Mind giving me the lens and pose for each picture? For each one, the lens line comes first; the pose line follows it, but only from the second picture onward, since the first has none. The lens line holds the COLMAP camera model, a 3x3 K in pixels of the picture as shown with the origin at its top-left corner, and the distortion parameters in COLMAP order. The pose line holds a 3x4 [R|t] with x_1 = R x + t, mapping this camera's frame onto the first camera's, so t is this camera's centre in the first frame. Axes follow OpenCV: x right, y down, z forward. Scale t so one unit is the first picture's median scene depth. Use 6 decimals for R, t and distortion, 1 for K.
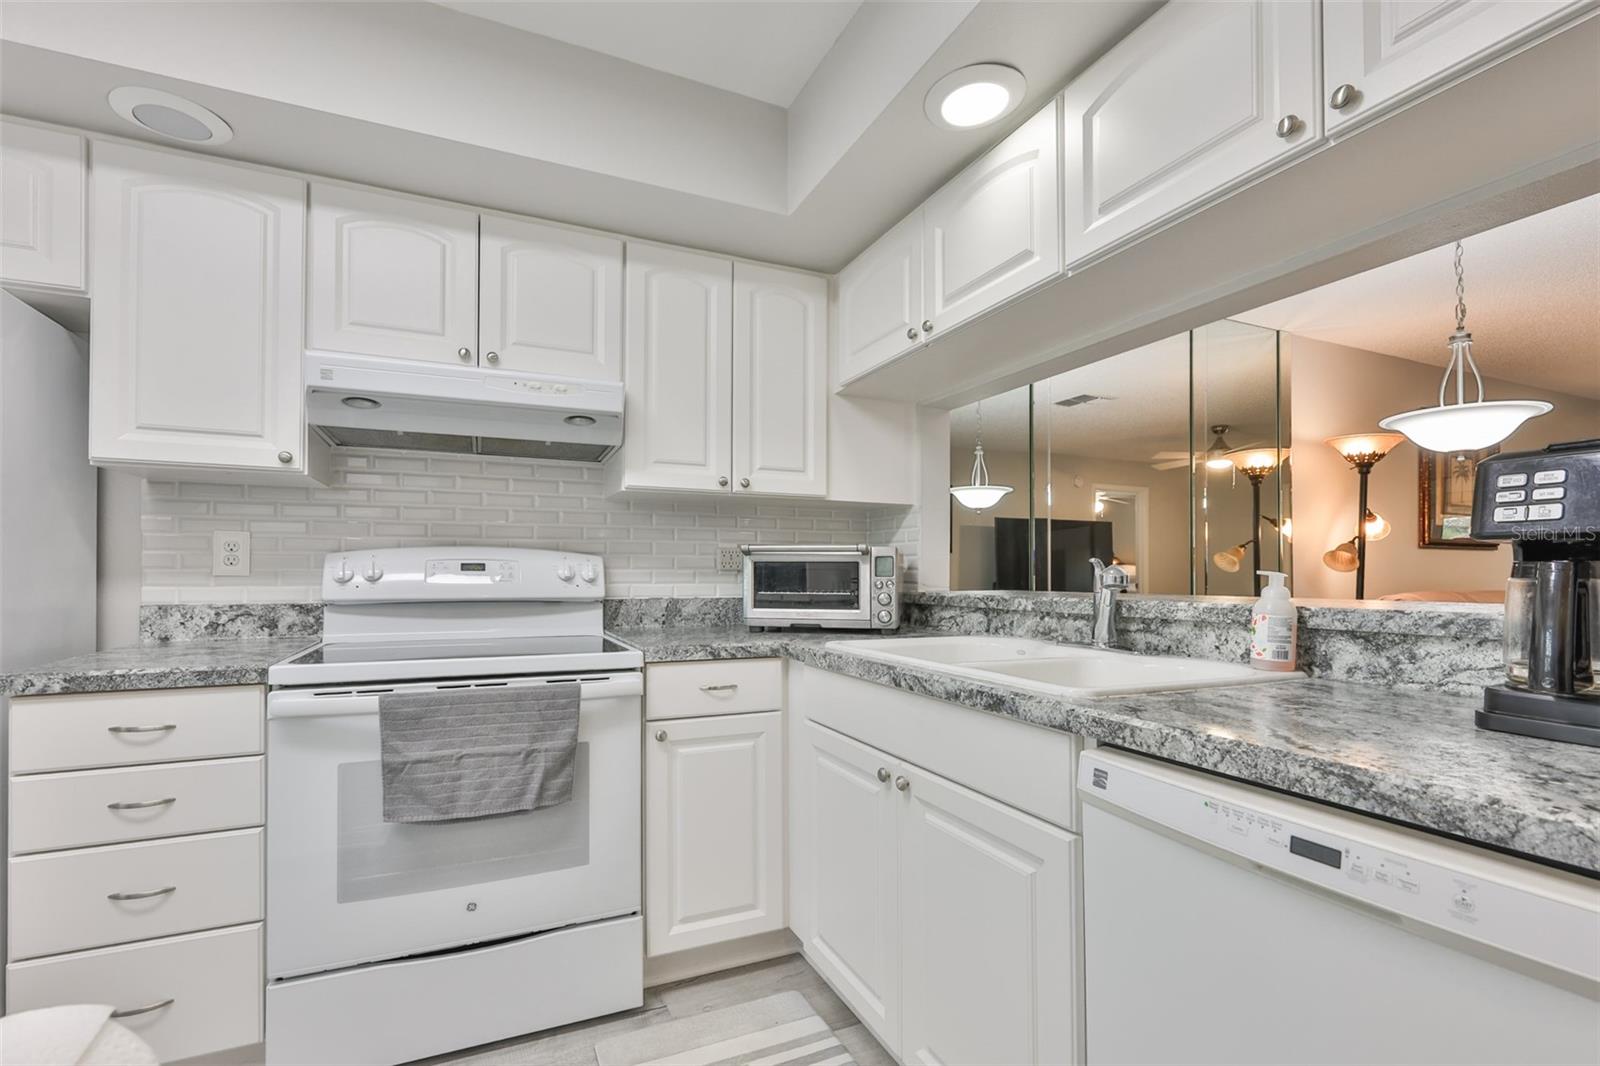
lens RADIAL K [[693.2, 0, 779.6], [0, 693.2, 558.1], [0, 0, 1]] dist [-0.004568, 0.001147]
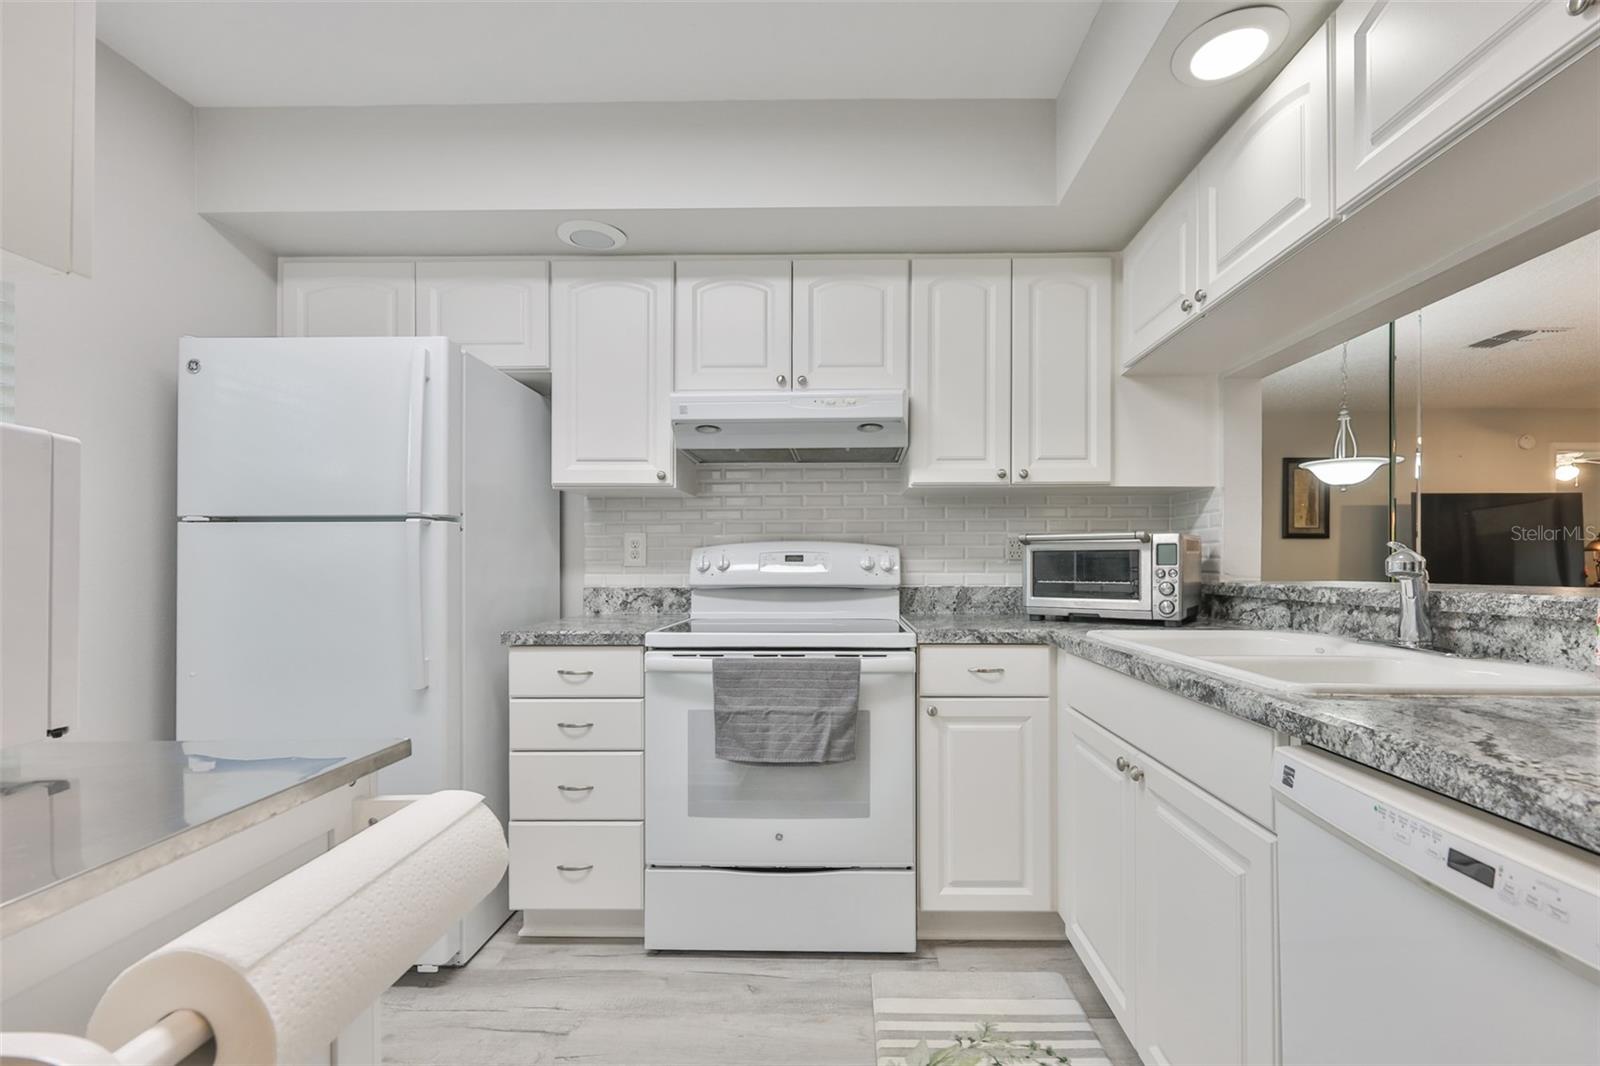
lens RADIAL K [[693.2, 0, 820.5], [0, 693.2, 550.9], [0, 0, 1]] dist [-0.004568, 0.001147]
pose [[0.899279, -0.011464, -0.437225, 0.158782], [0.011976, 0.999927, -0.001587, 0.003532], [0.437211, -0.003809, 0.899351, -0.062269]]
